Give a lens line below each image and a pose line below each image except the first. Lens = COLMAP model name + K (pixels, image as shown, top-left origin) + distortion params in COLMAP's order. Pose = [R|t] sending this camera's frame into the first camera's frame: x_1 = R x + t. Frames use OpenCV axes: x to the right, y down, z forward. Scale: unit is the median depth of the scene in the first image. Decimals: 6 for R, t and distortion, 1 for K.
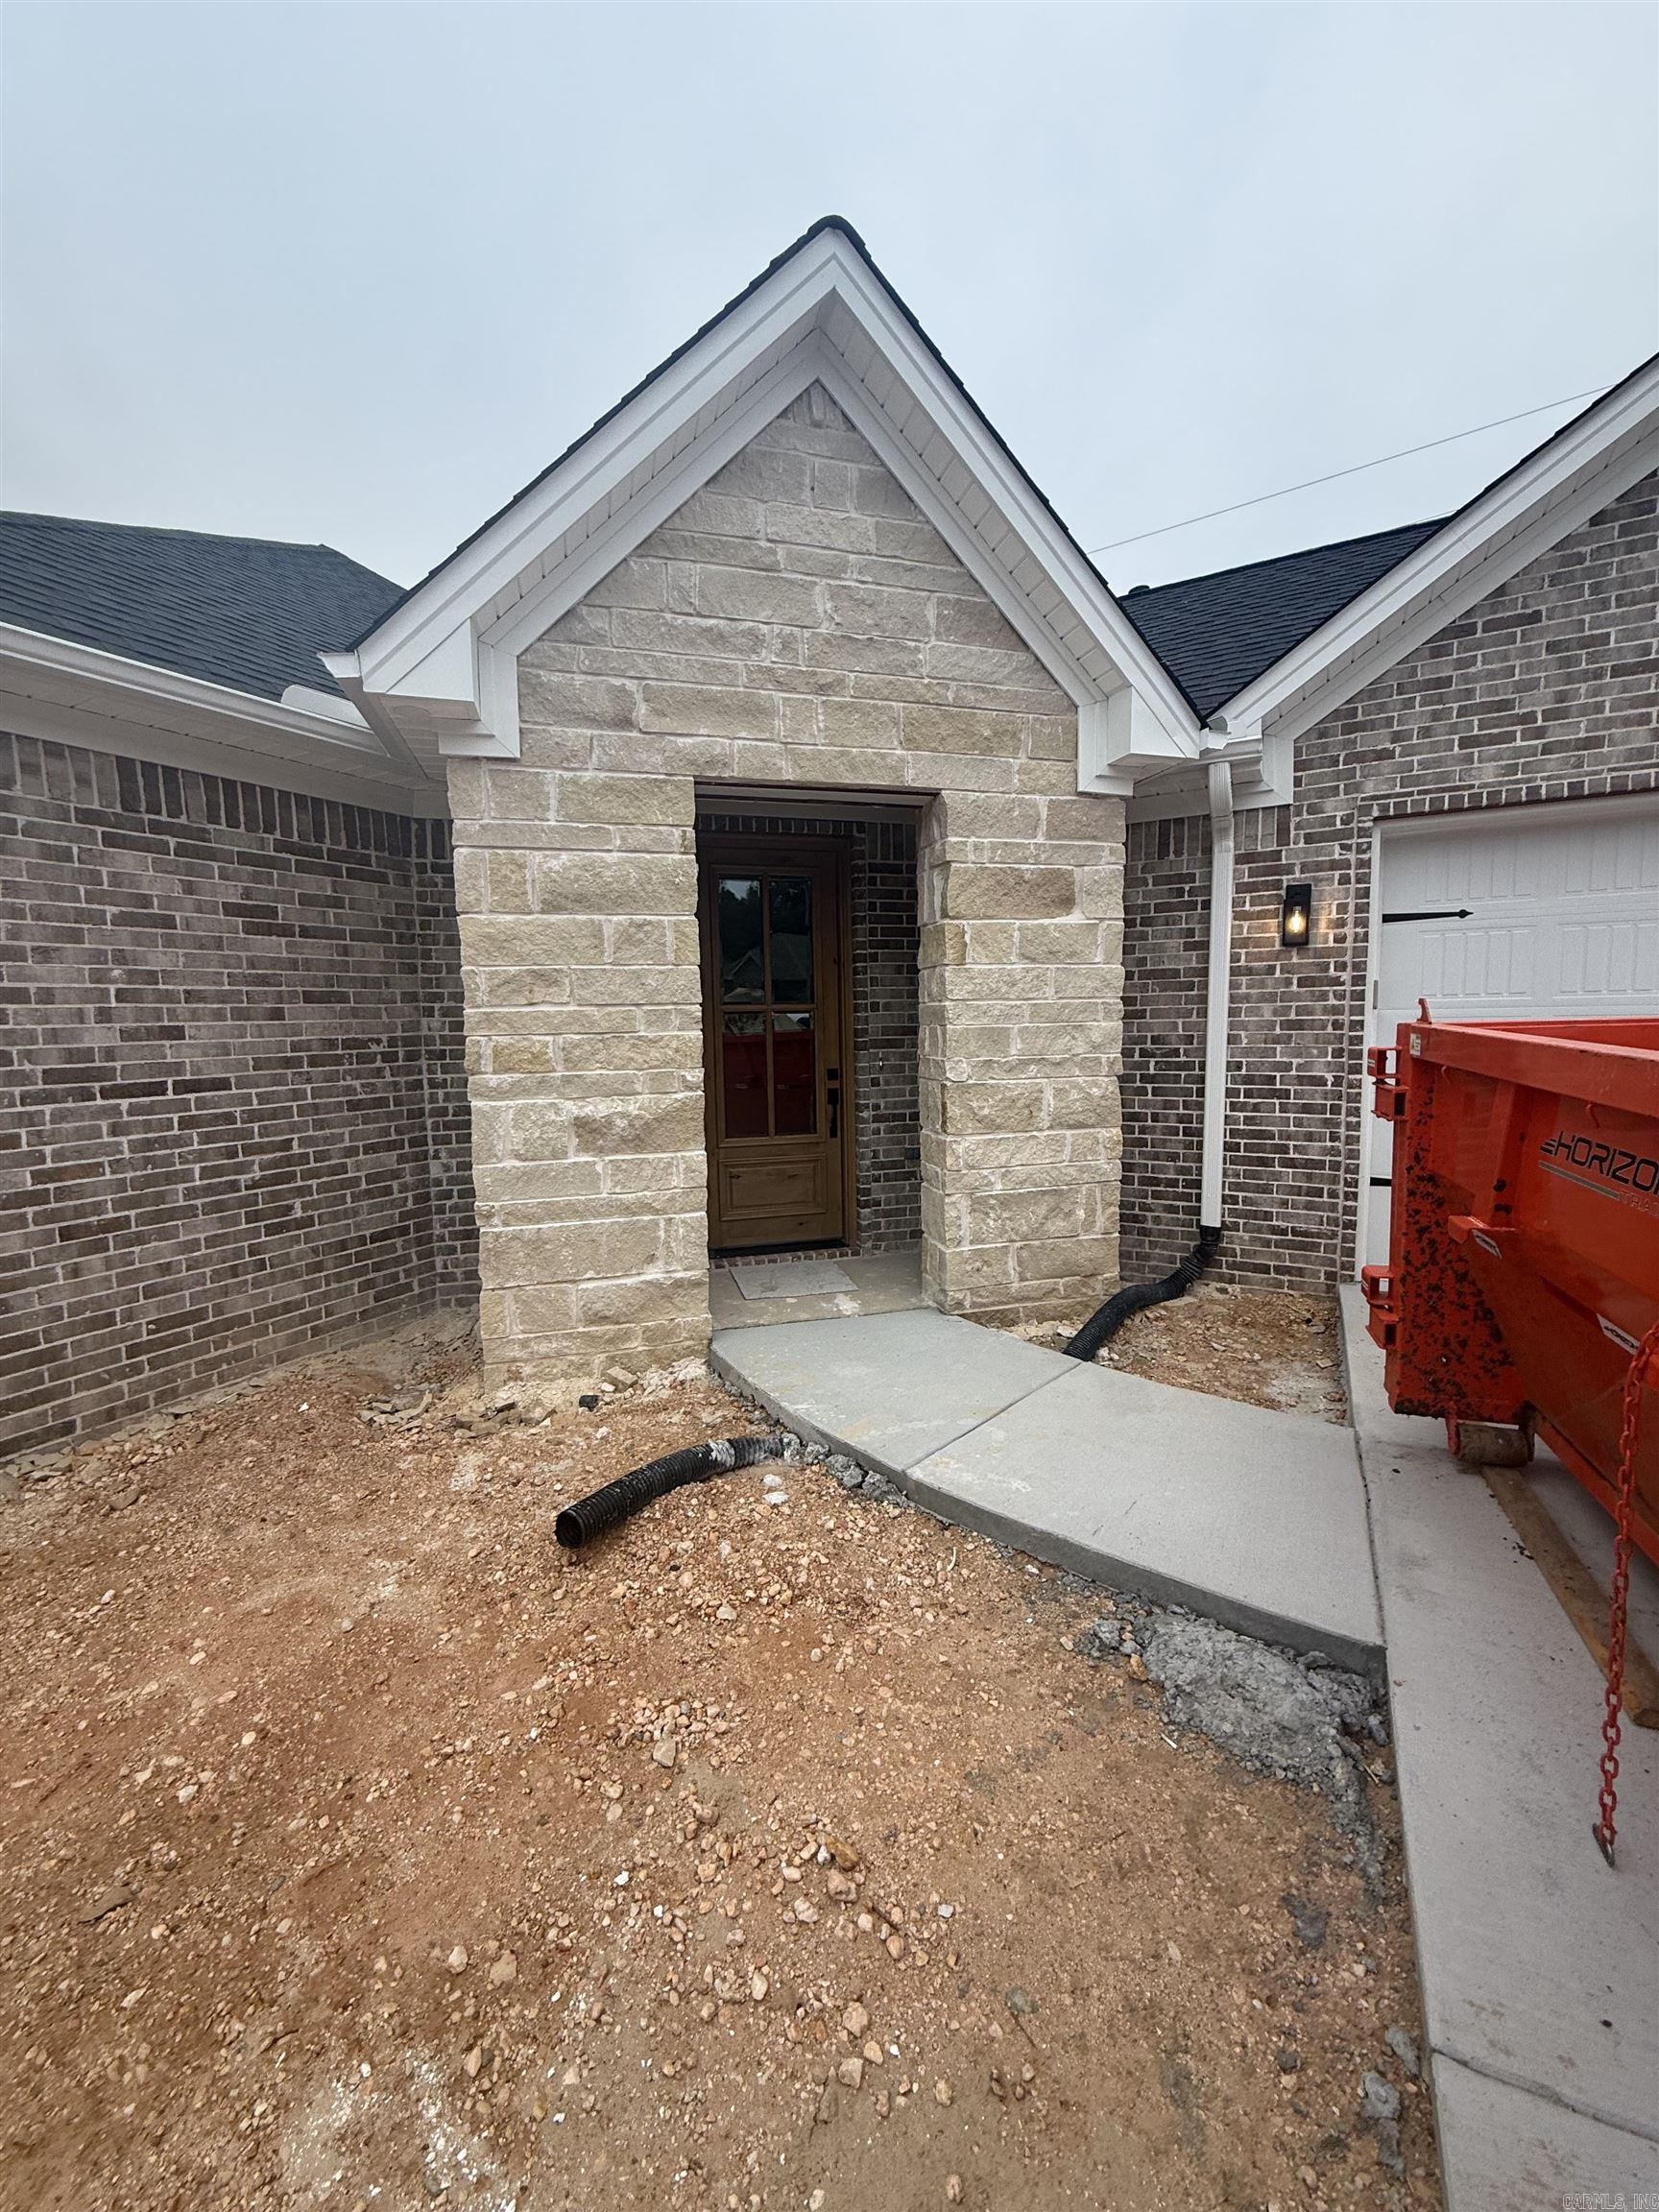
lens RADIAL K [[885.6, 0, 823.1], [0, 885.6, 1097.1], [0, 0, 1]] dist [0.000350, -0.000075]
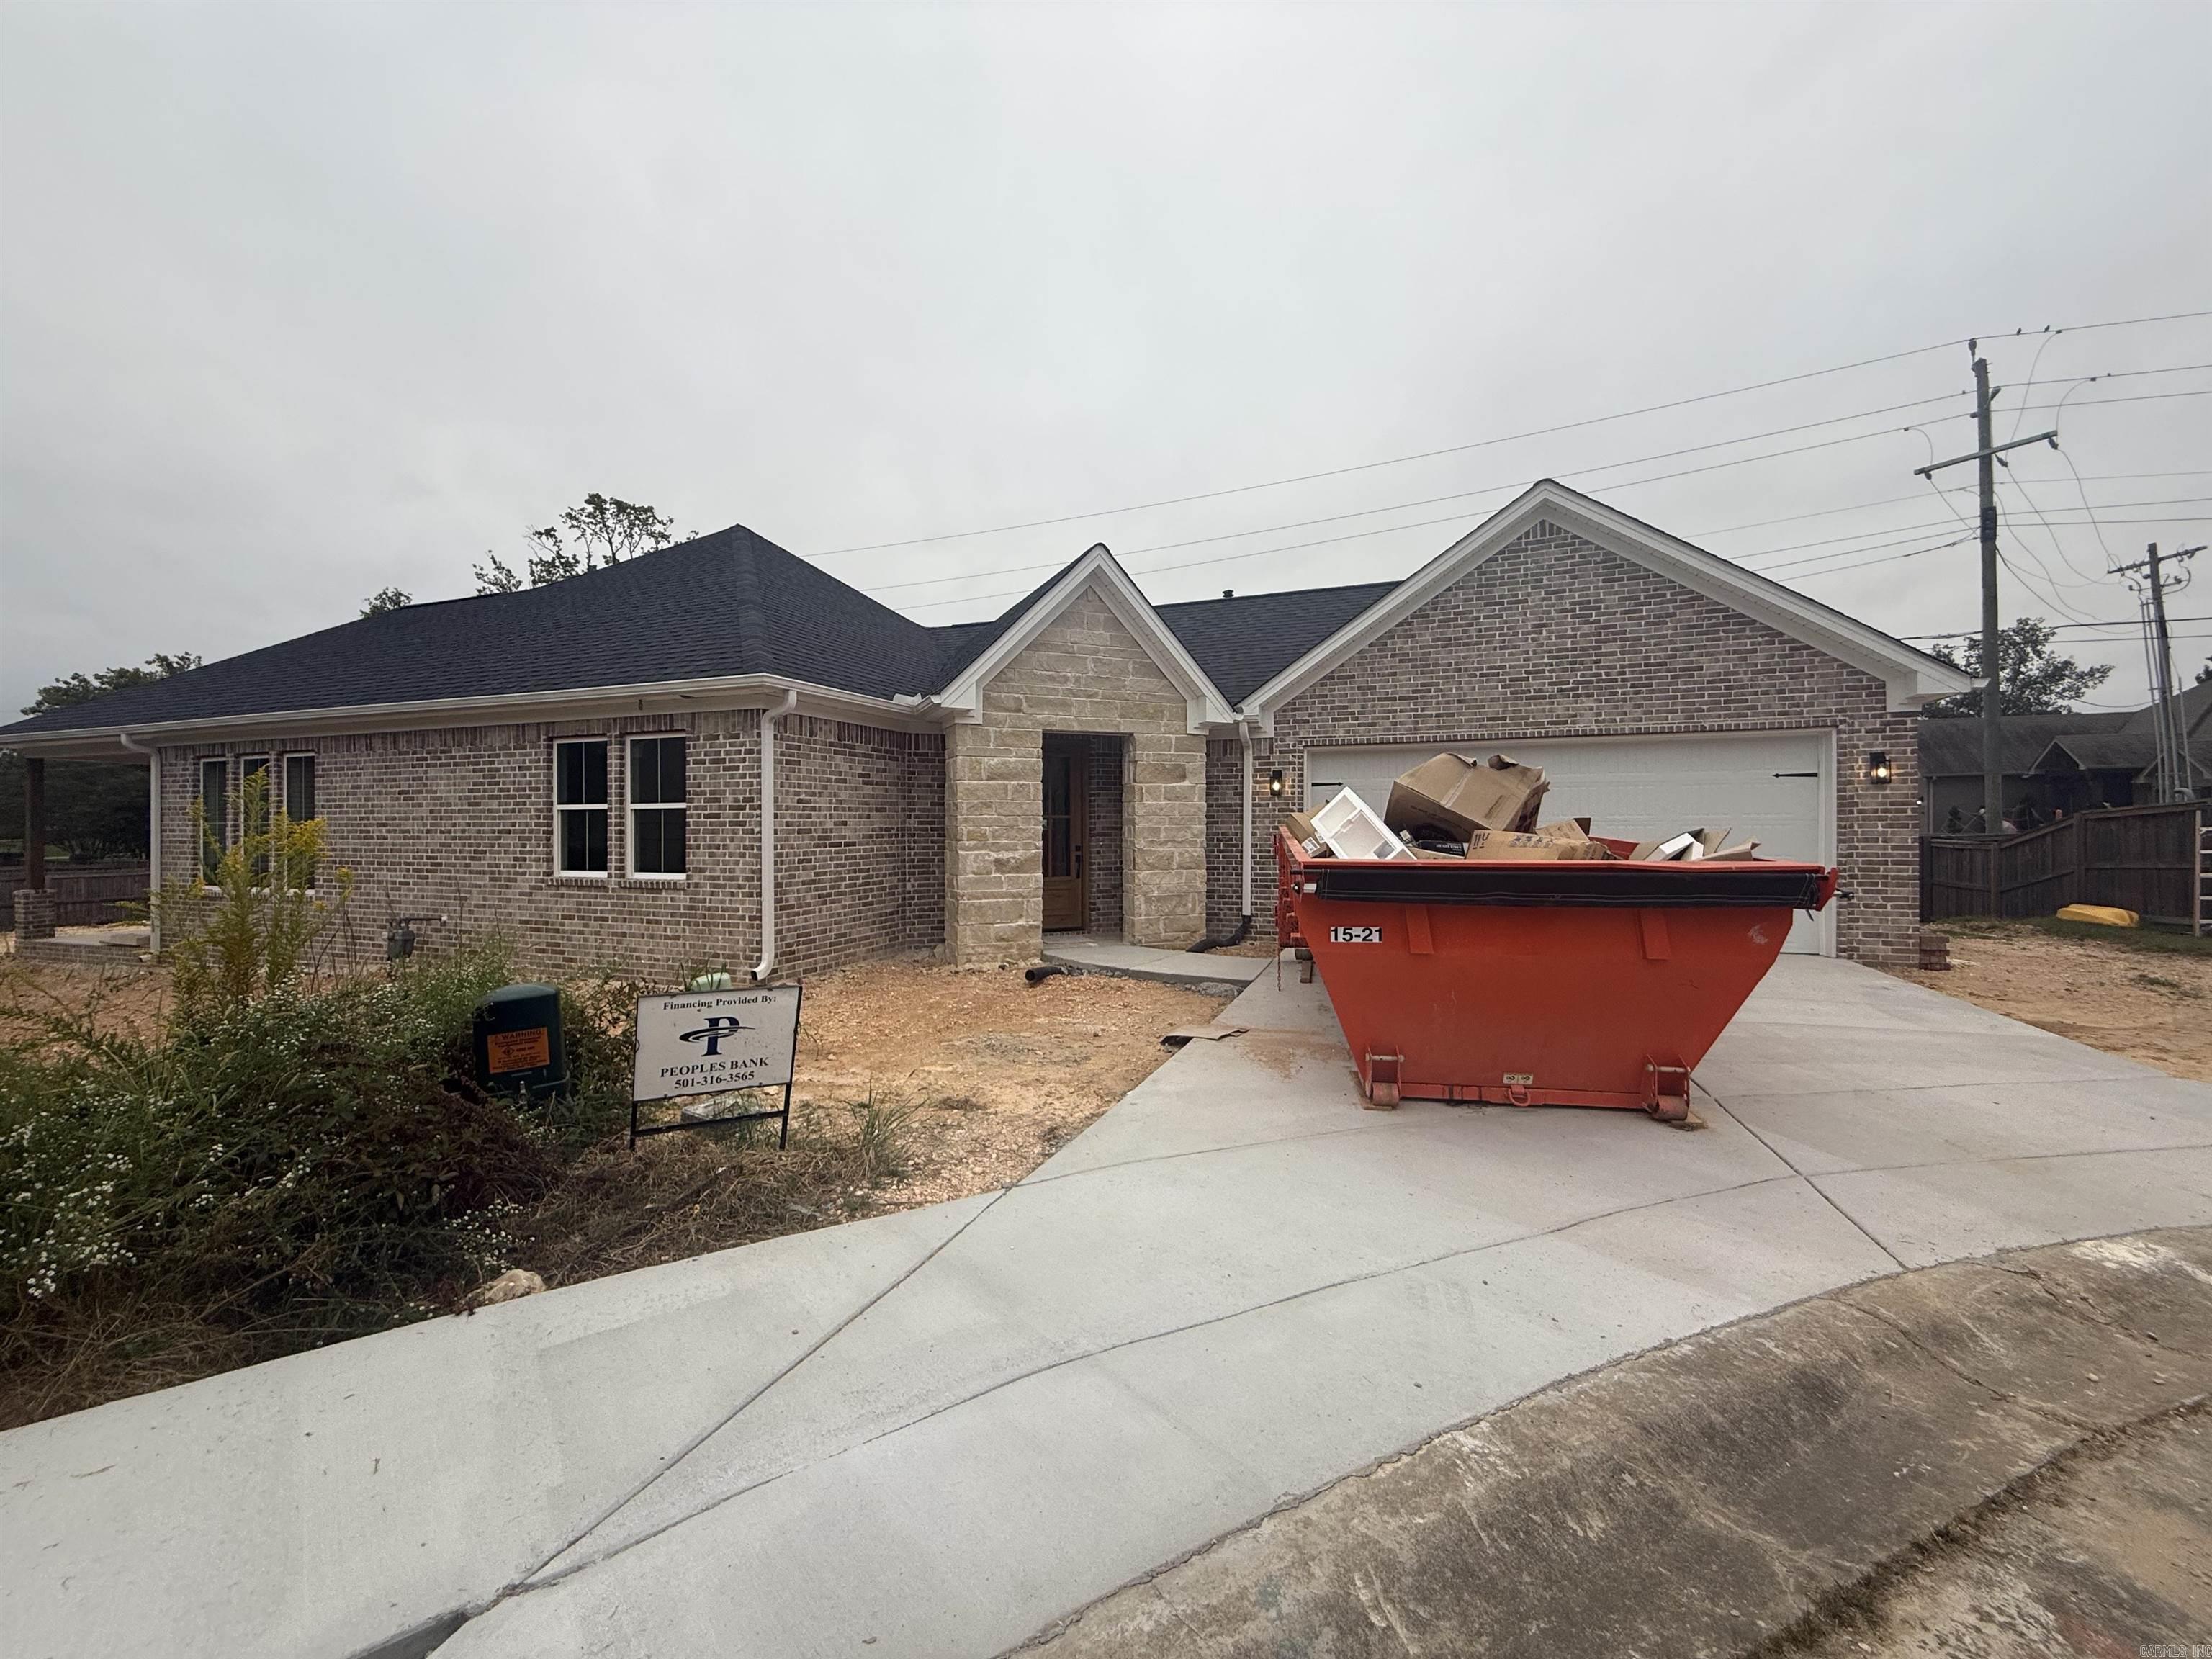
lens RADIAL K [[885.6, 0, 1102.3], [0, 885.6, 826.4], [0, 0, 1]] dist [0.000350, -0.000075]
pose [[0.989653, 0.015974, 0.142589, -0.351879], [-0.003632, 0.996254, -0.086404, 0.155676], [-0.143435, 0.084992, 0.986003, -1.643931]]
